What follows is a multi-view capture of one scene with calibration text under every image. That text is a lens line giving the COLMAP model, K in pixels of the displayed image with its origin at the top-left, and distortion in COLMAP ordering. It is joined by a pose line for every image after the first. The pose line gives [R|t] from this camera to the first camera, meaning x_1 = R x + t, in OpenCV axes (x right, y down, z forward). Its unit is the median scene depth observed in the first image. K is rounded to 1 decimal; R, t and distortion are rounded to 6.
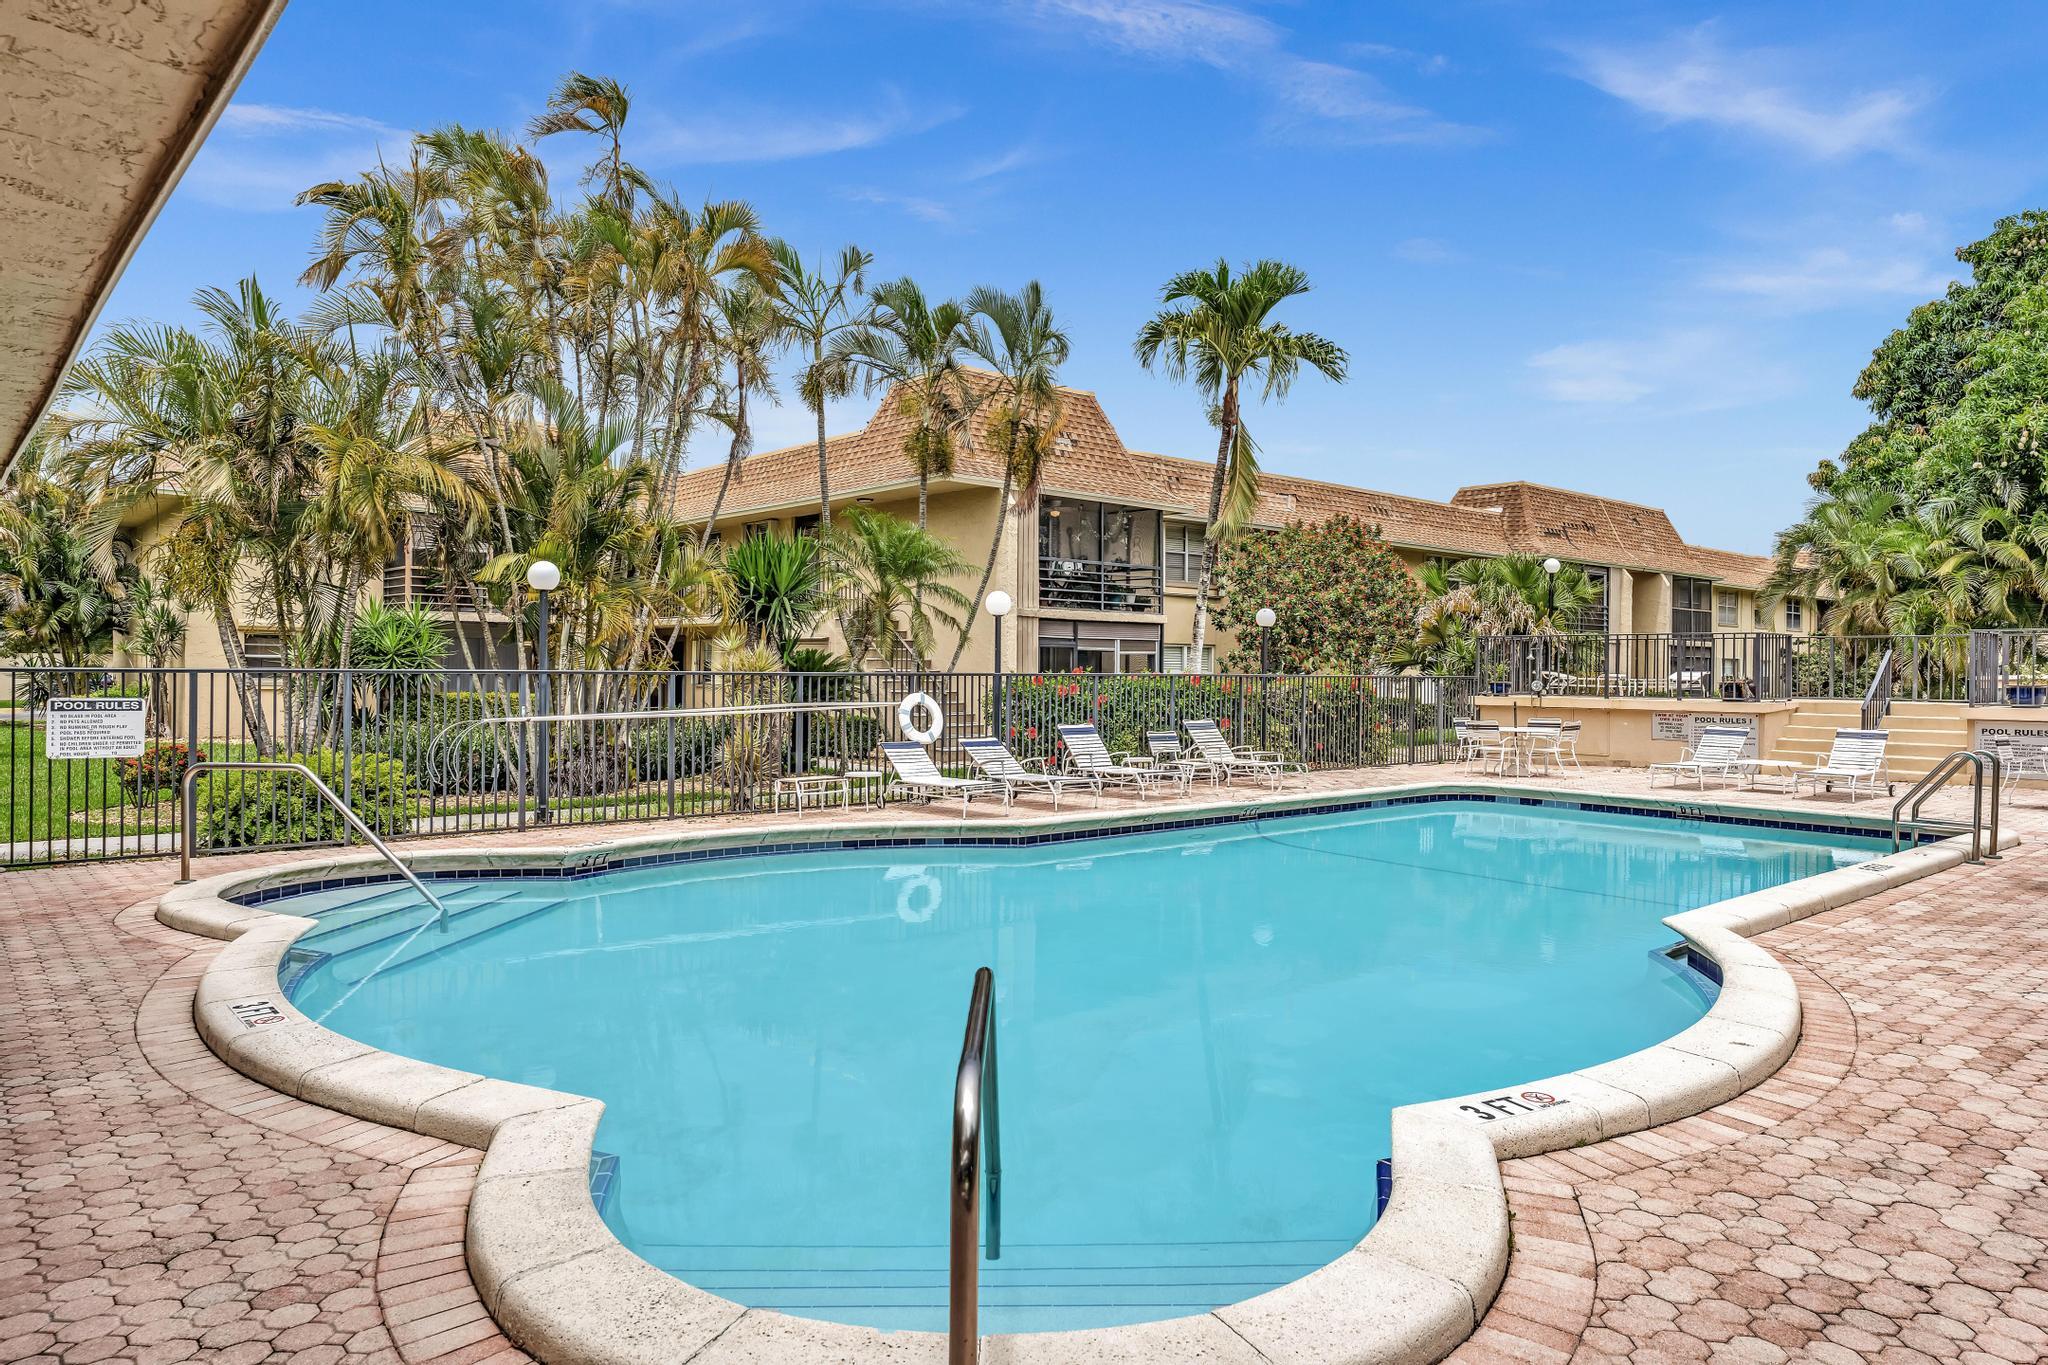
lens RADIAL K [[1288.0, 0, 1015.0], [0, 1288.0, 680.0], [0, 0, 1]] dist [0.011253, 0.015810]
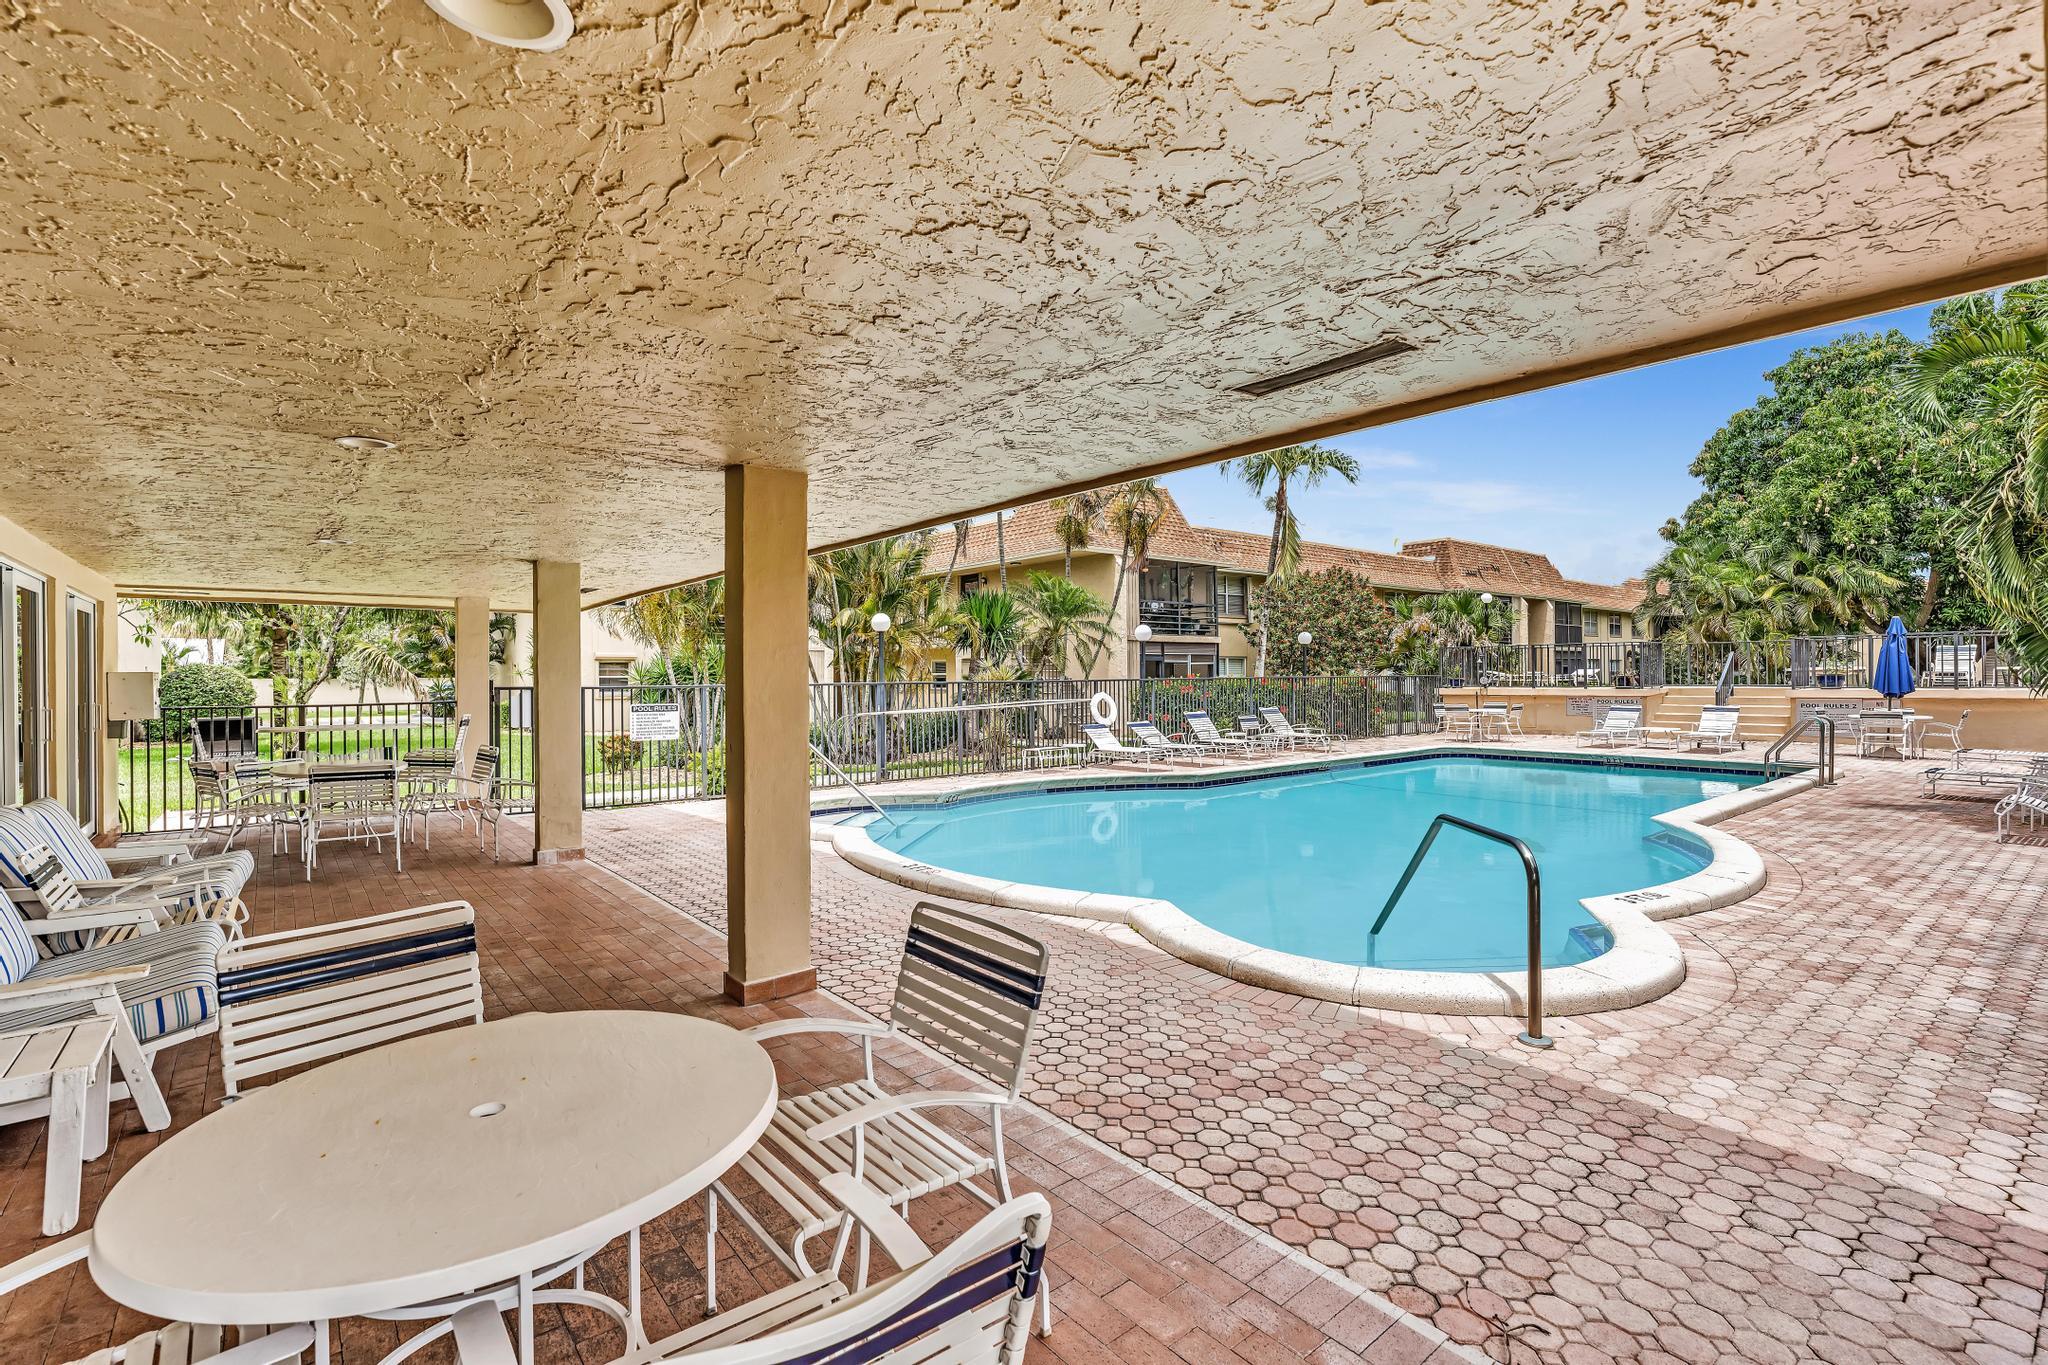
lens RADIAL K [[923.8, 0, 1033.0], [0, 923.8, 679.7], [0, 0, 1]] dist [0.015047, 0.002665]
pose [[0.999434, -0.019368, -0.027520, -0.086737], [0.019223, 0.999800, -0.005554, -0.000565], [0.027622, 0.005022, 0.999606, -0.074456]]
